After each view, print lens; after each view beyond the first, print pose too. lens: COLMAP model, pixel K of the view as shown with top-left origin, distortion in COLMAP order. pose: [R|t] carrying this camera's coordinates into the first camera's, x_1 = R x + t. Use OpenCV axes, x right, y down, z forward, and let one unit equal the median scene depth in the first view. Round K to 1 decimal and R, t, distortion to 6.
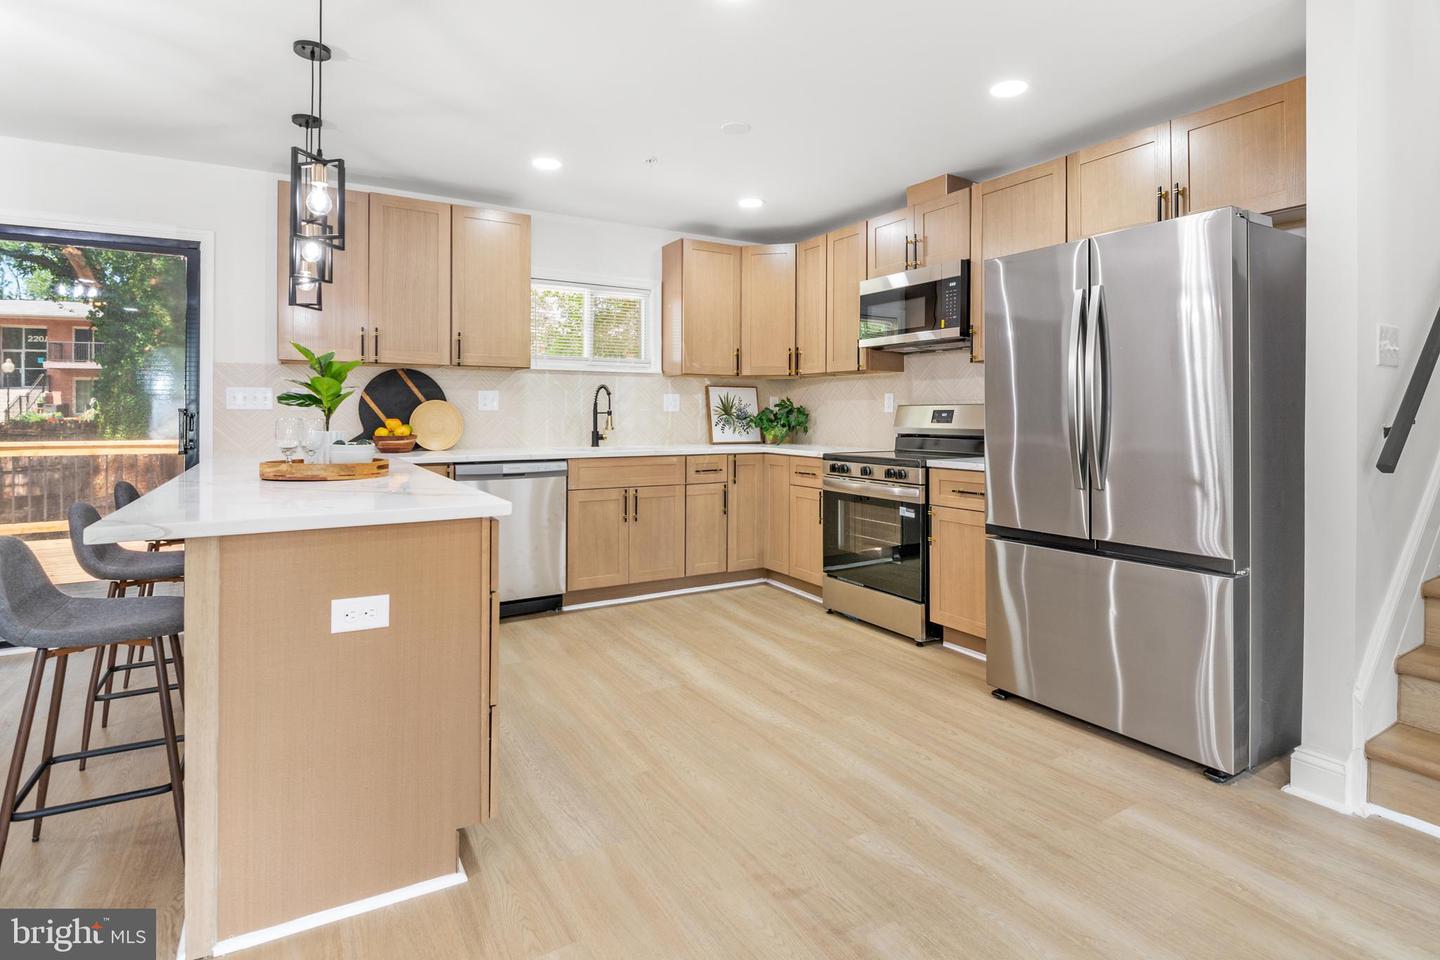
lens RADIAL K [[728.0, 0, 713.7], [0, 728.0, 417.2], [0, 0, 1]] dist [-0.001272, -0.001571]
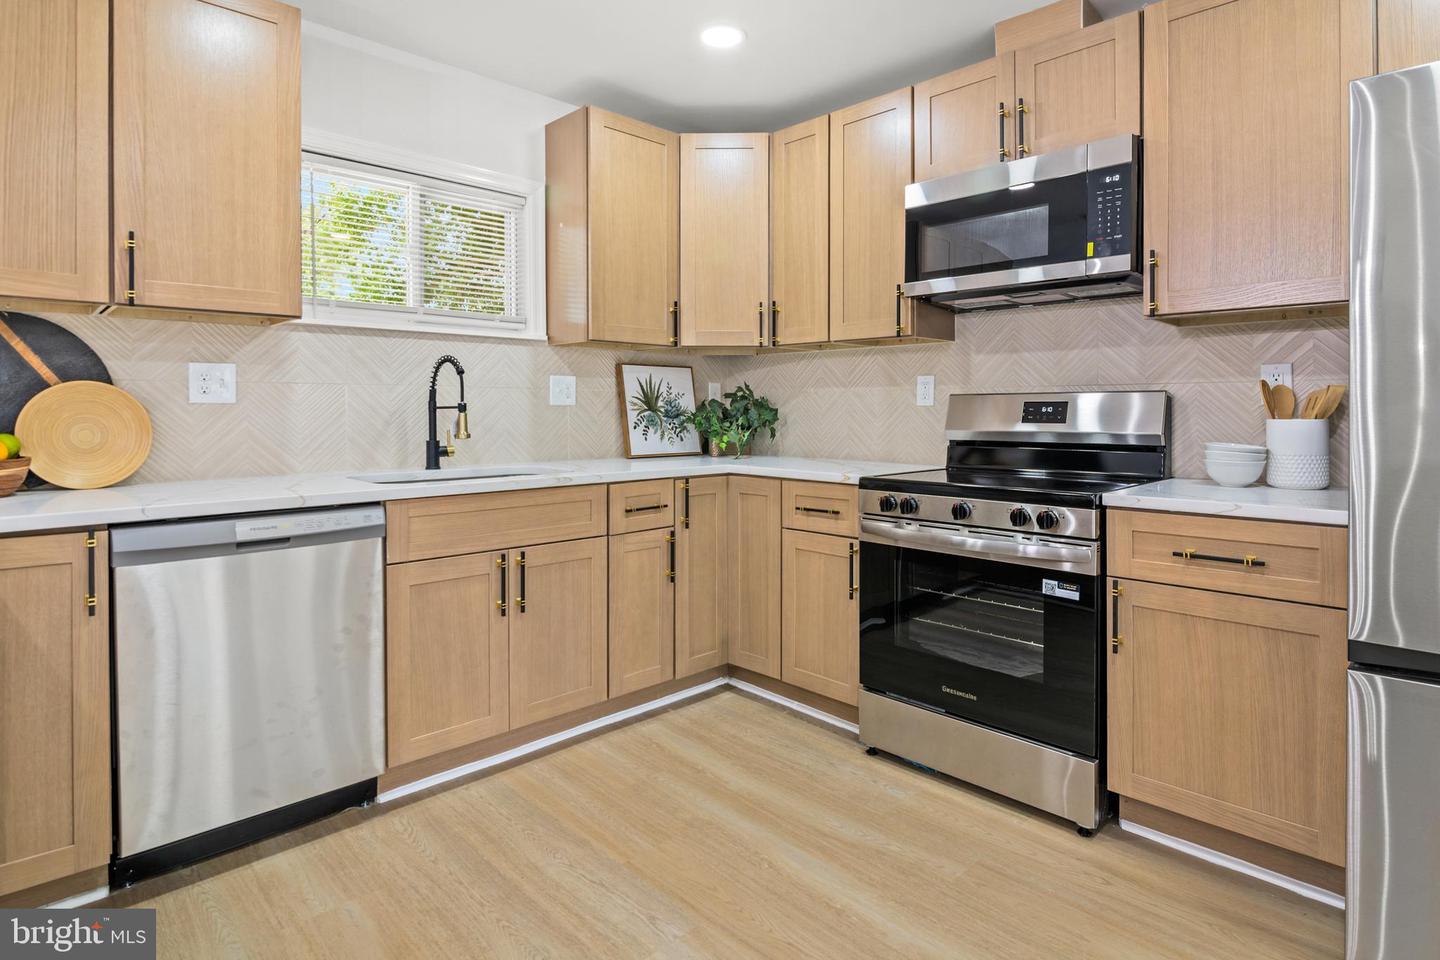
lens RADIAL K [[779.5, 0, 714.4], [0, 779.5, 419.5], [0, 0, 1]] dist [-0.006516, -0.000331]
pose [[0.973947, -0.005656, 0.226707, -0.094110], [0.003436, 0.999942, 0.010189, -0.002476], [-0.226752, -0.009145, 0.973910, 0.400293]]
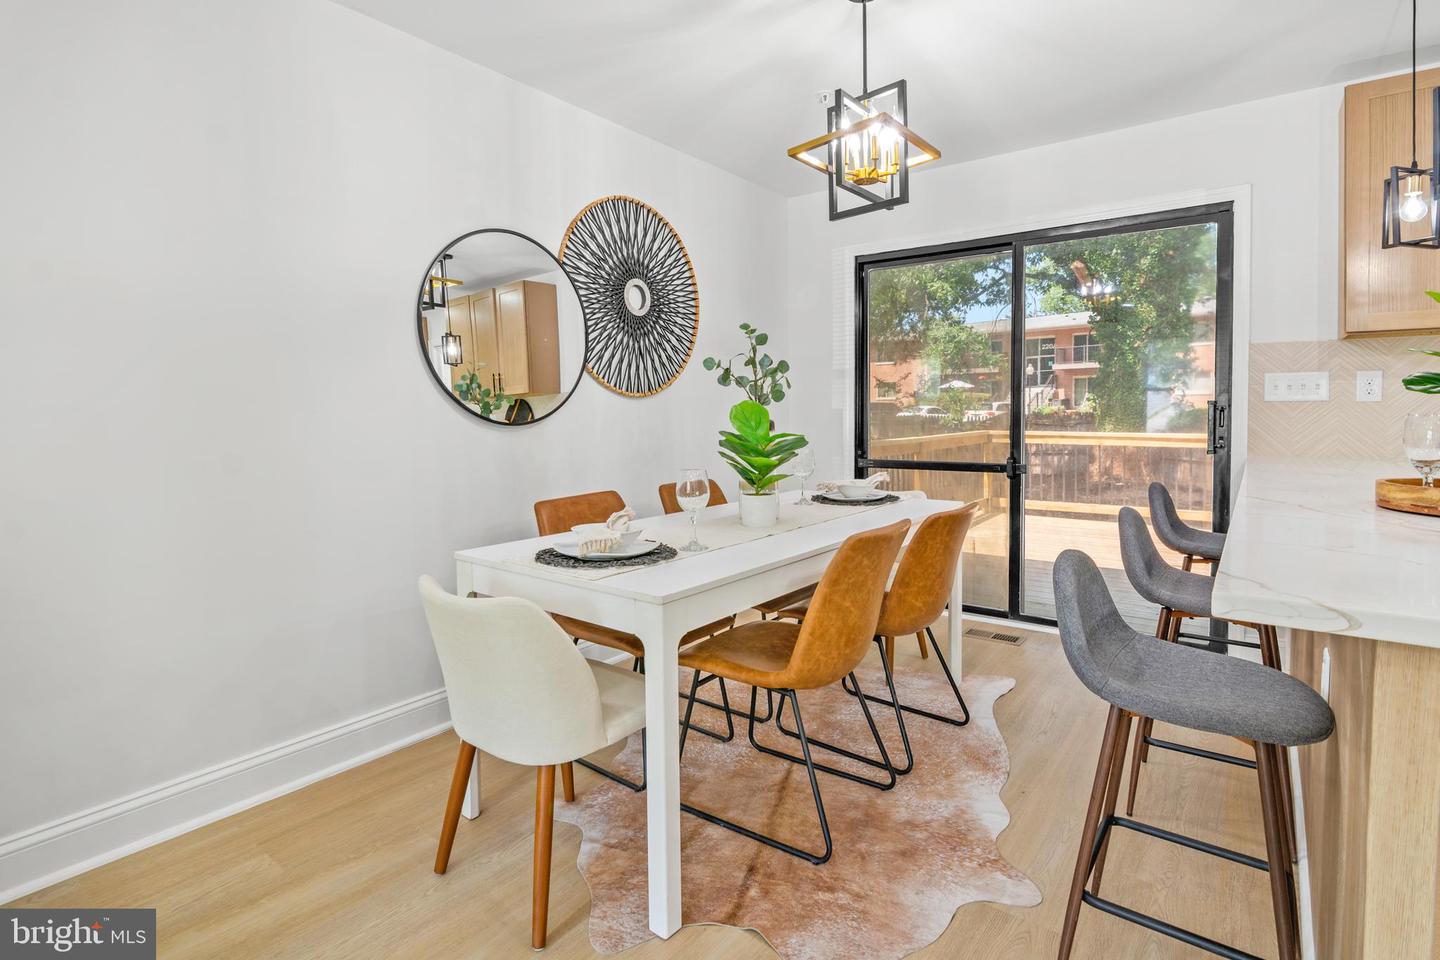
lens RADIAL K [[730.0, 0, 707.9], [0, 730.0, 414.0], [0, 0, 1]] dist [-0.003513, -0.000452]
pose [[0.374308, 0.005818, -0.927286, -0.130521], [-0.000447, 0.999981, 0.006094, -0.000805], [0.927304, -0.001866, 0.374303, 0.105777]]
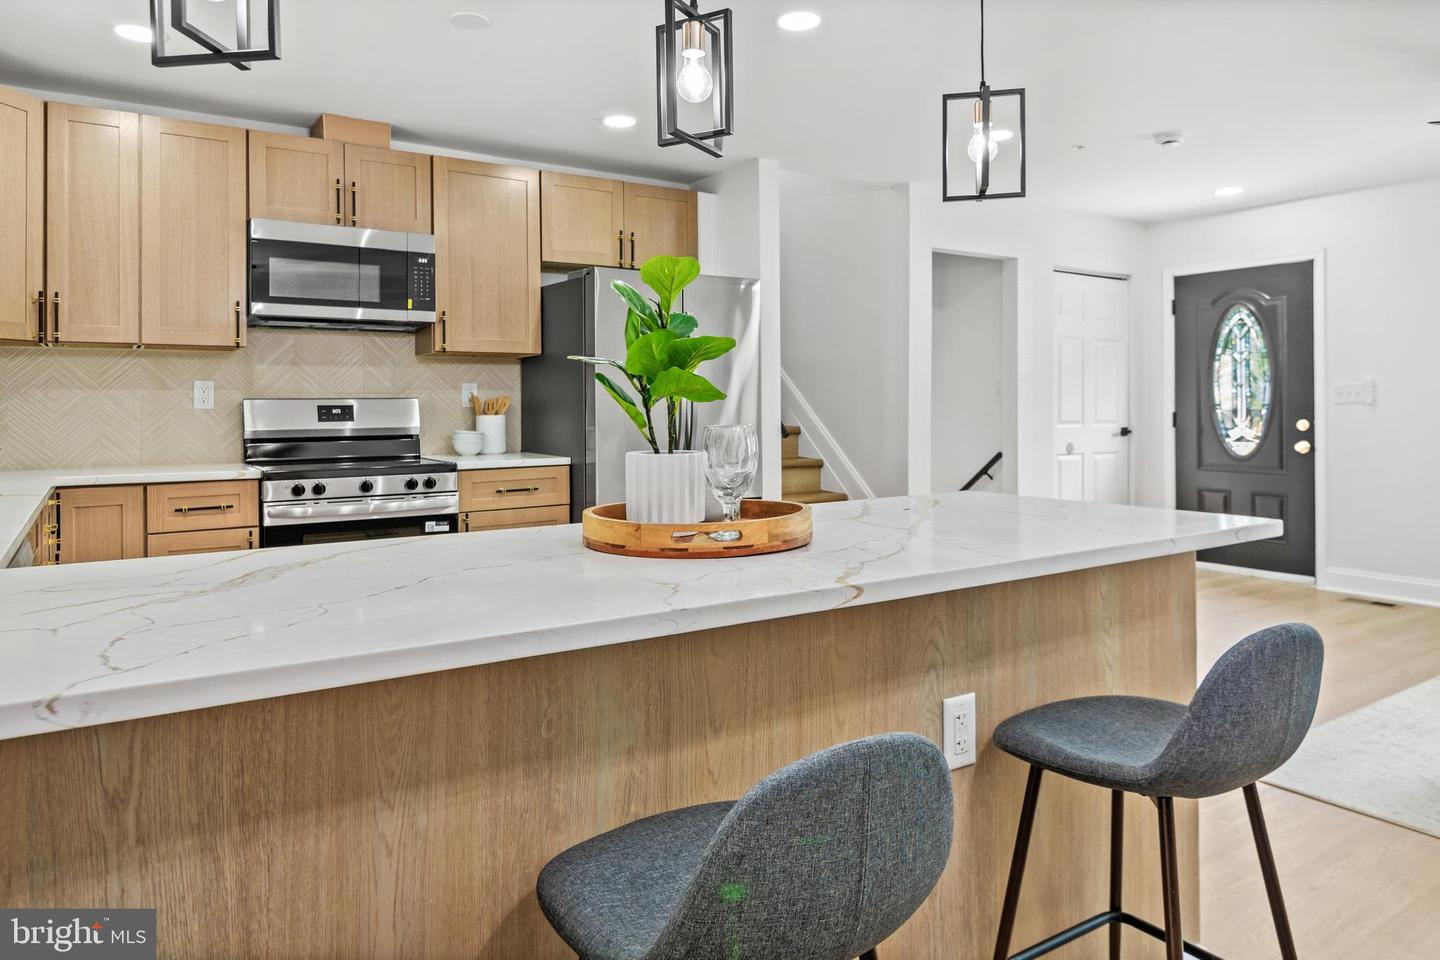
lens RADIAL K [[944.4, 0, 719.1], [0, 944.4, 394.1], [0, 0, 1]] dist [-0.000188, -0.001646]
pose [[-0.058762, 0.009835, 0.998224, -0.688429], [0.010284, 0.999904, -0.009246, -0.007733], [-0.998219, 0.009723, -0.058857, 0.597751]]
